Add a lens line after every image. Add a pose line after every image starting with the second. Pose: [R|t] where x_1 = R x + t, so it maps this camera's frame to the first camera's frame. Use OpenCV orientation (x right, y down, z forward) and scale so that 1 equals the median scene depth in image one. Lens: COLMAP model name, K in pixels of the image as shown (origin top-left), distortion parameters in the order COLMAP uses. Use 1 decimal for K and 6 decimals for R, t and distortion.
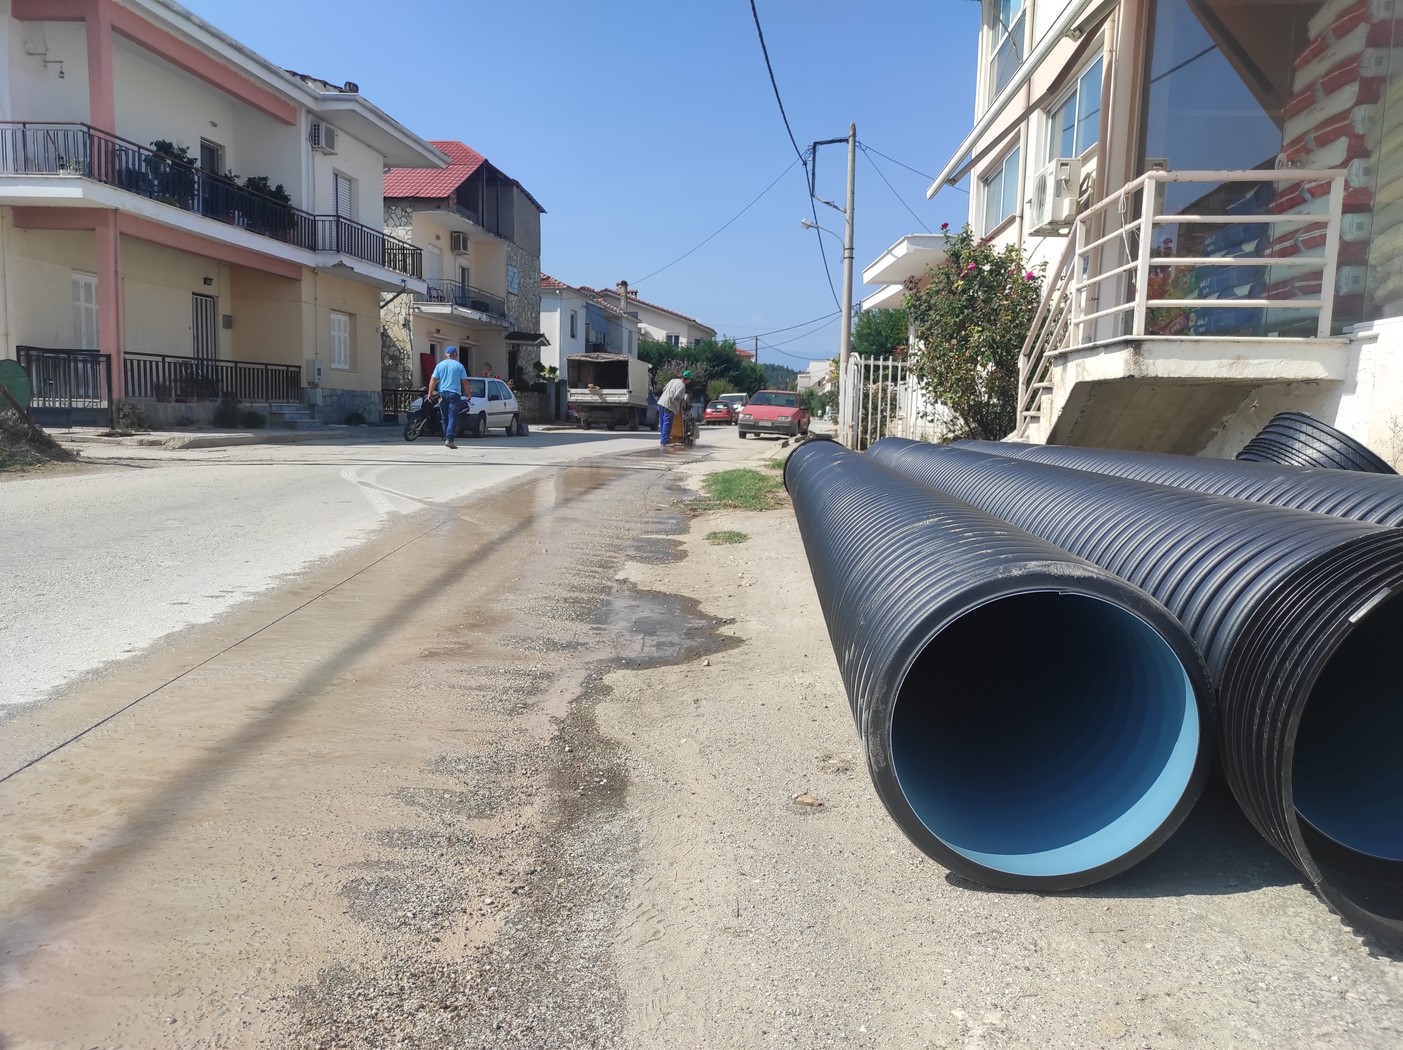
lens RADIAL K [[1043.0, 0, 701.9], [0, 1043.0, 527.2], [0, 0, 1]] dist [0.058640, -0.006296]
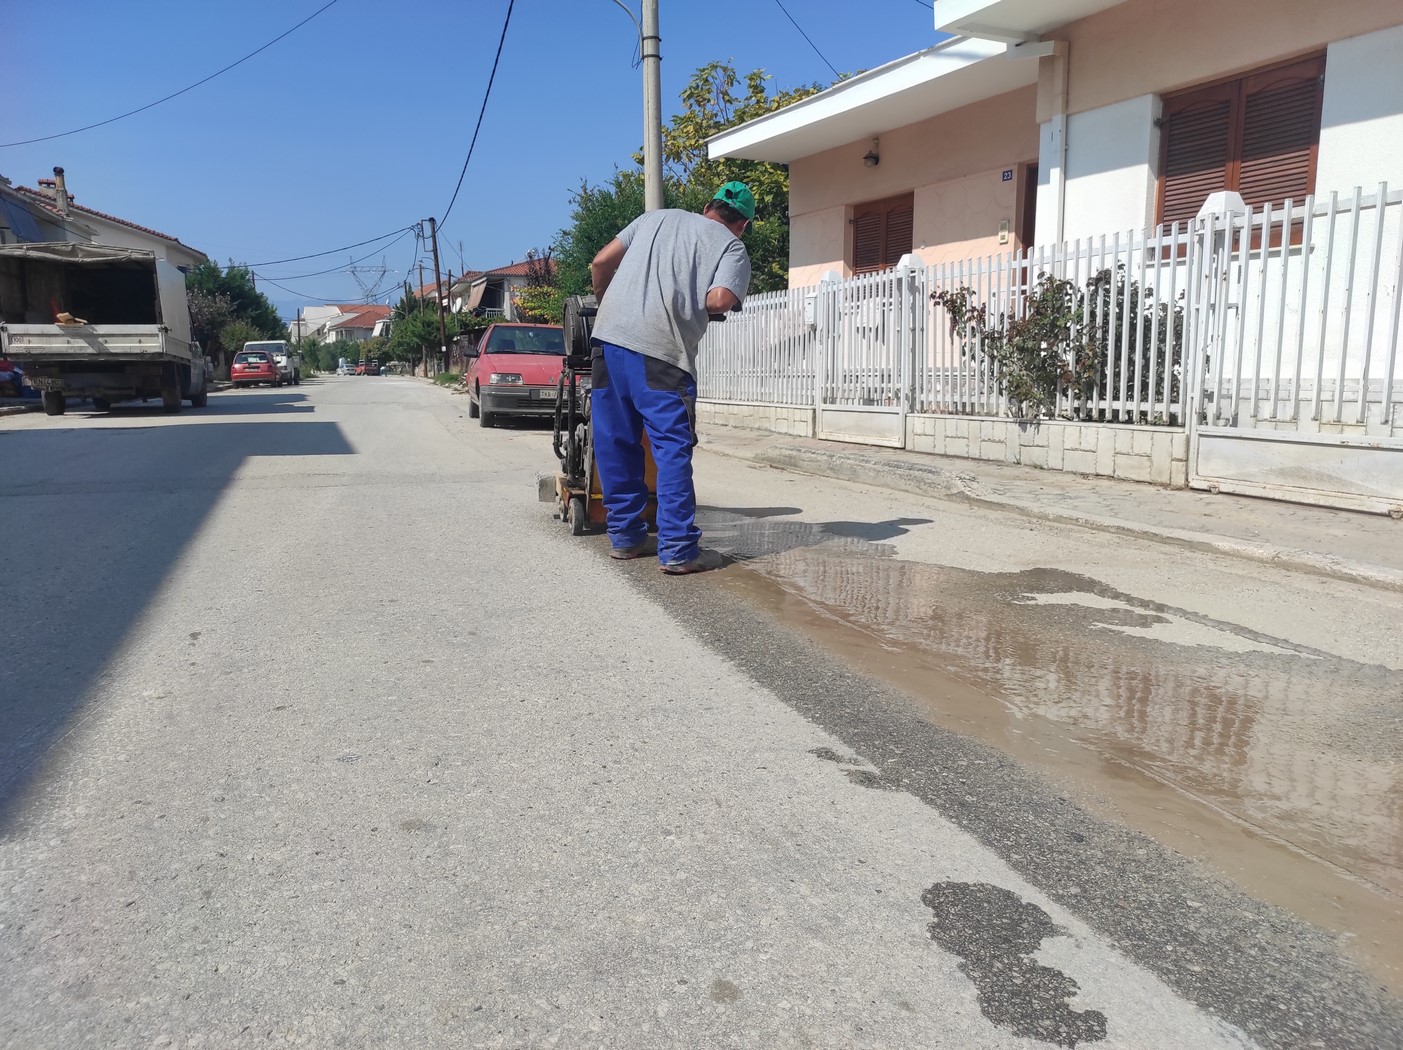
lens RADIAL K [[1043.0, 0, 700.4], [0, 1043.0, 520.6], [0, 0, 1]] dist [0.058640, -0.006296]
pose [[0.890330, -0.089479, 0.446437, -0.074536], [0.071498, 0.995811, 0.057001, -0.054546], [-0.449667, -0.018830, 0.892998, 0.464839]]
